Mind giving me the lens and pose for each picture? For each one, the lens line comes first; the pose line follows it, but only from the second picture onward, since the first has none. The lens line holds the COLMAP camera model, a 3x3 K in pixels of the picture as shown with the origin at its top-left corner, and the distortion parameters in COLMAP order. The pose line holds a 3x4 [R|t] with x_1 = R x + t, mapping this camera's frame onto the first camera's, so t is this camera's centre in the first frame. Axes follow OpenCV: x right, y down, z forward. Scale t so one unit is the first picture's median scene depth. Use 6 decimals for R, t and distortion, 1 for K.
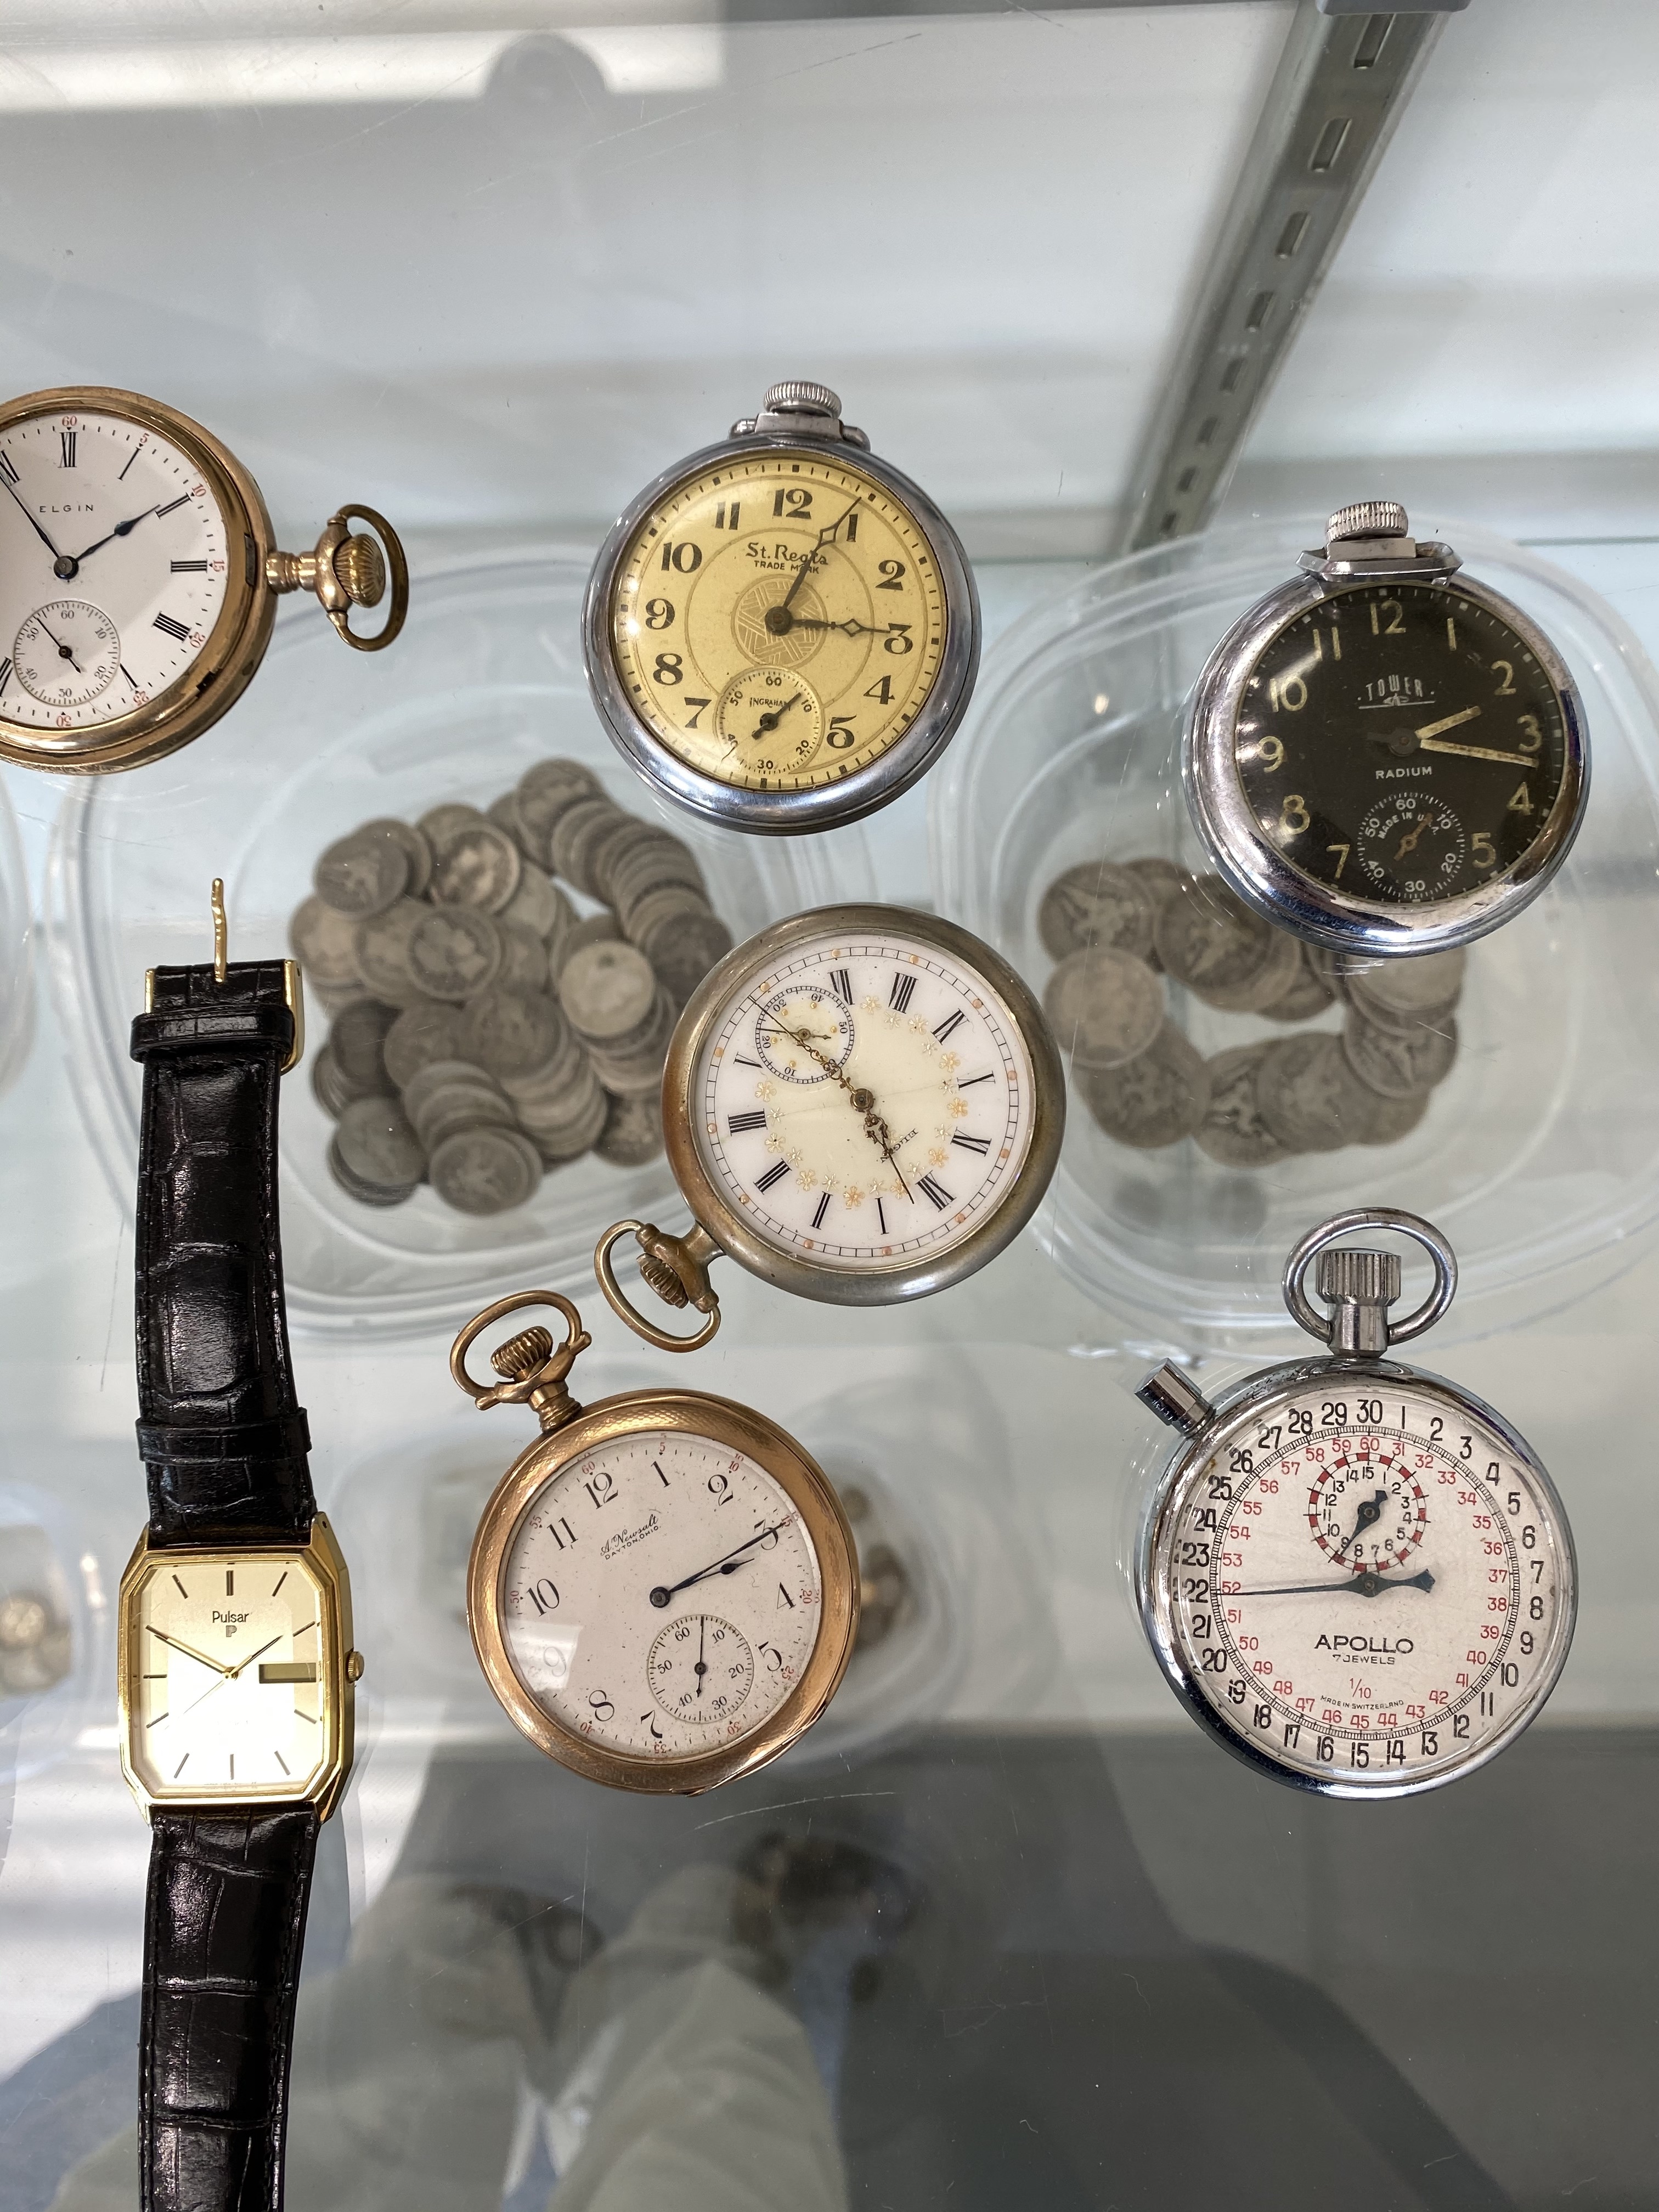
lens RADIAL K [[1684.4, 0, 824.6], [0, 1684.4, 1140.9], [0, 0, 1]] dist [0.194626, -0.256484]
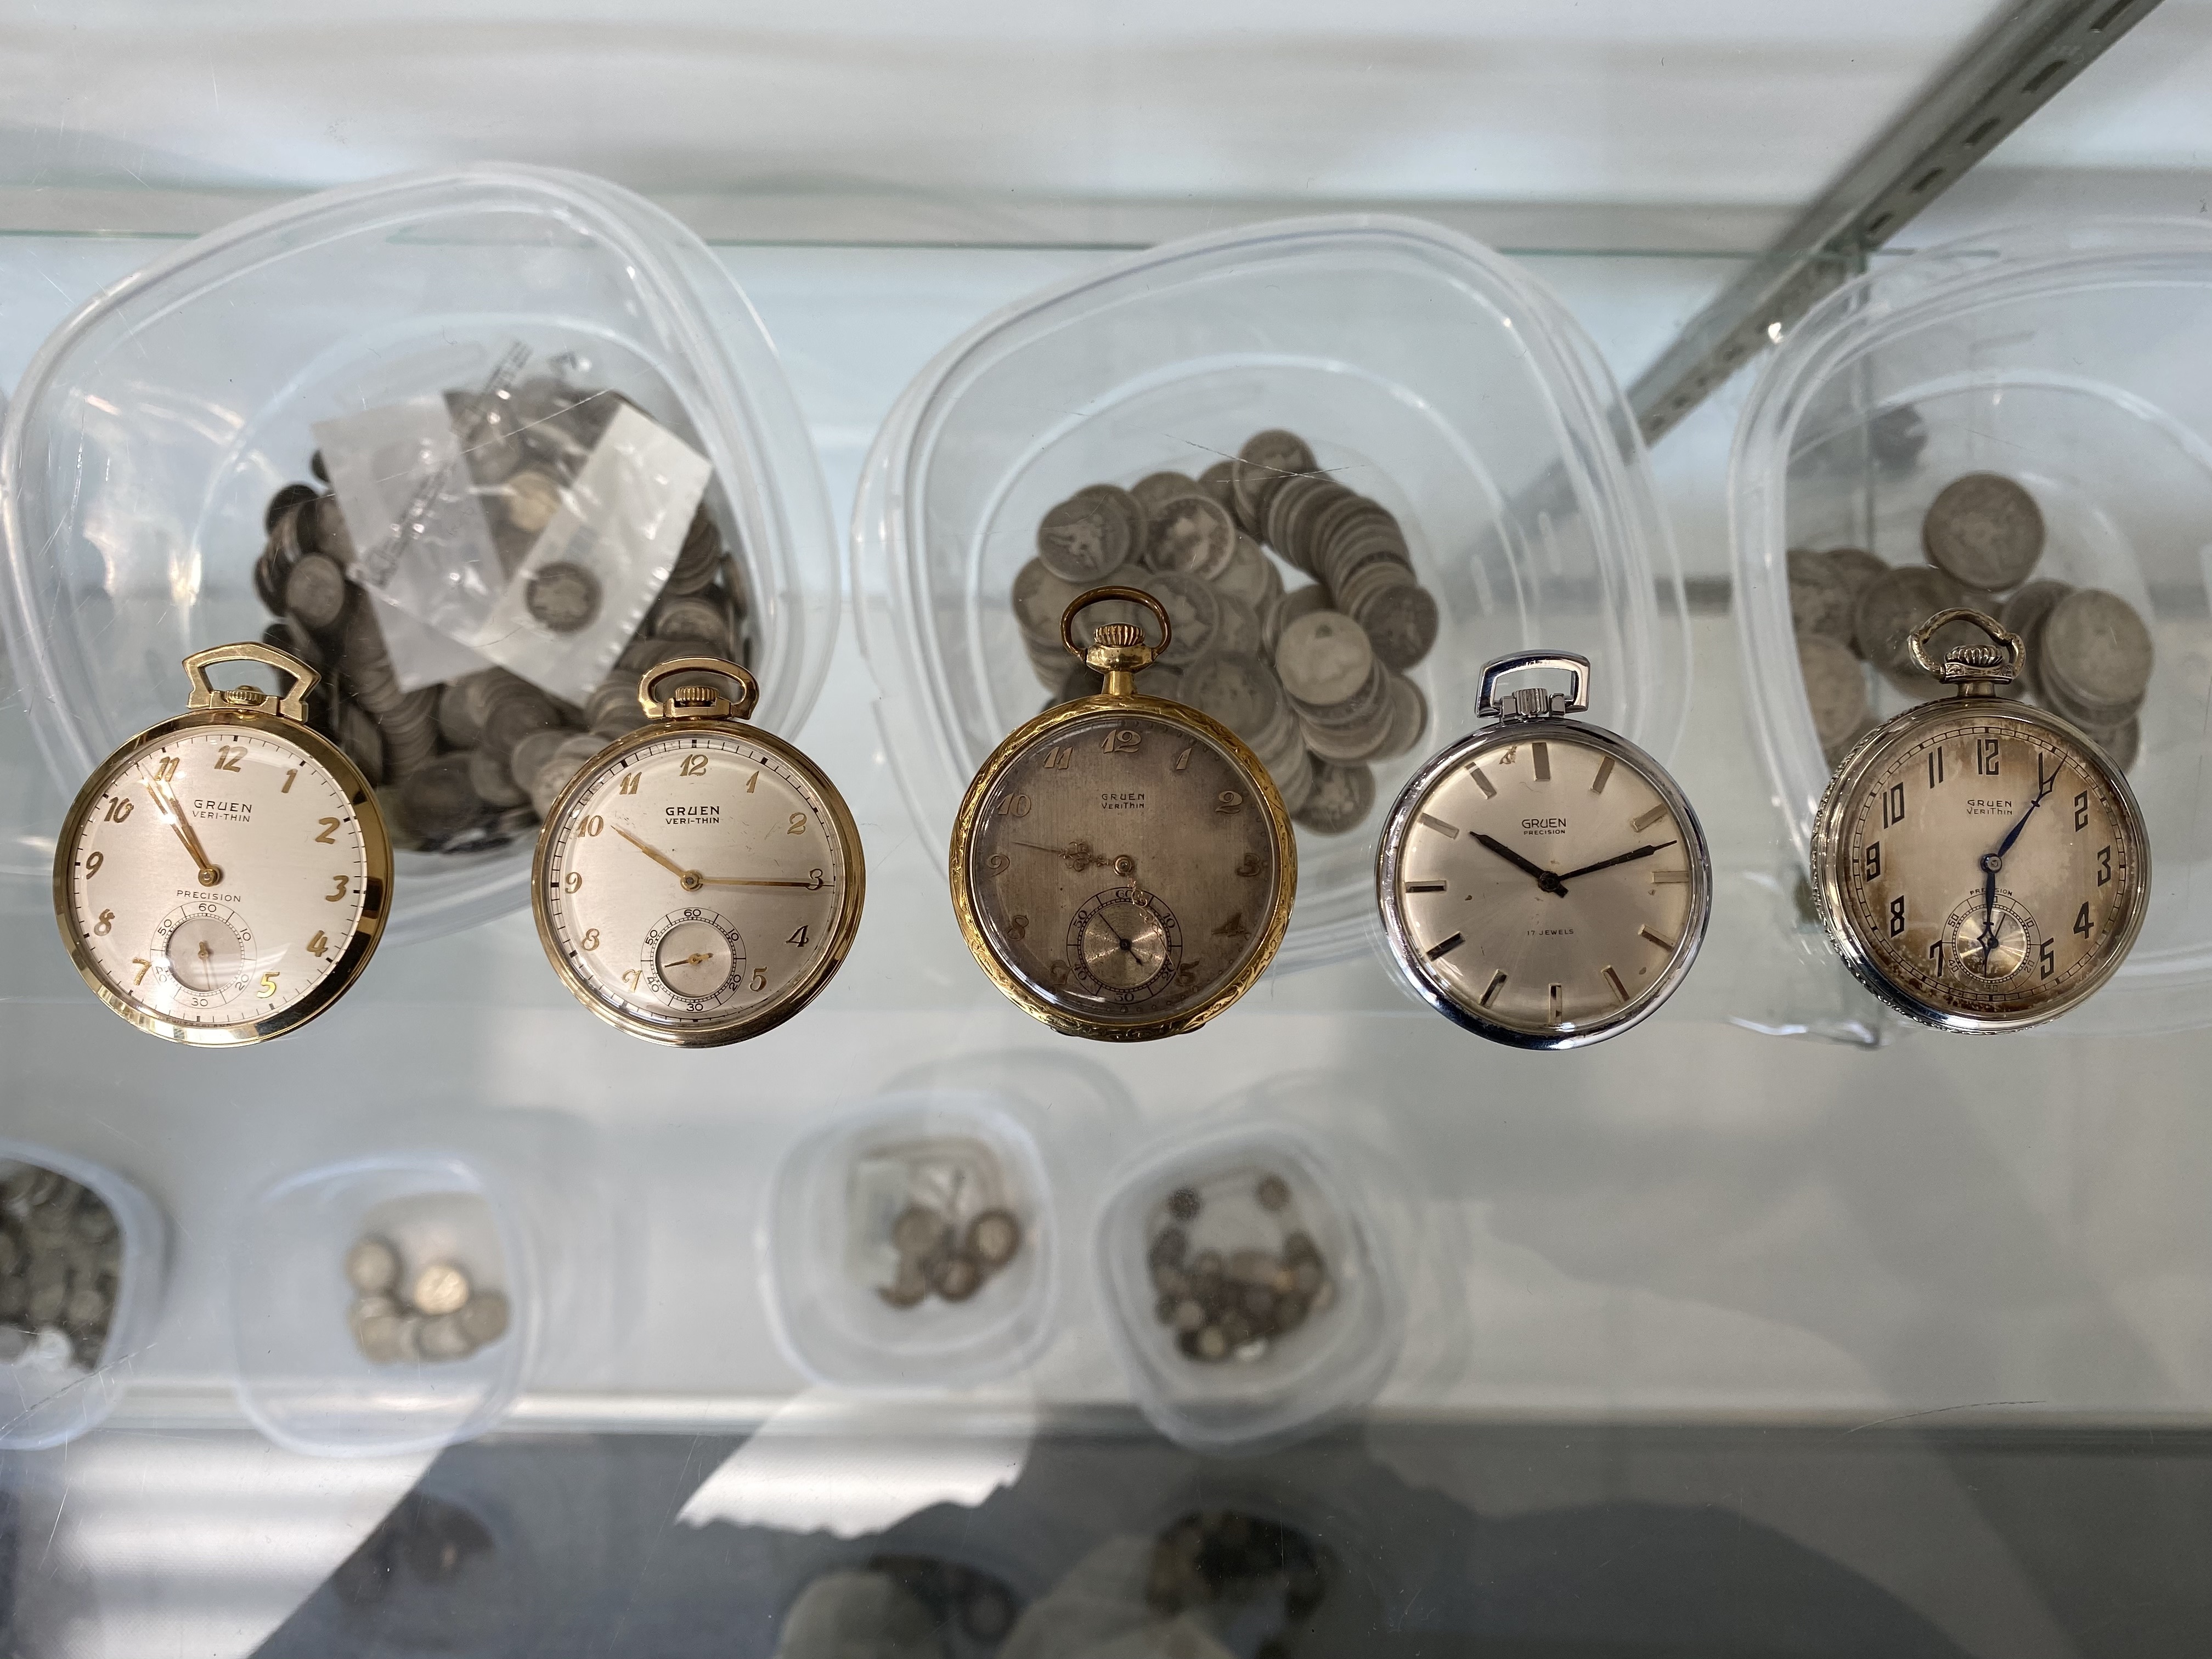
lens RADIAL K [[1684.4, 0, 1105.7], [0, 1684.4, 883.6], [0, 0, 1]] dist [0.194626, -0.256484]
pose [[0.997901, 0.033006, 0.055707, -0.307095], [-0.033982, 0.999284, 0.016665, 0.032811], [-0.055117, -0.018523, 0.998308, -0.015088]]
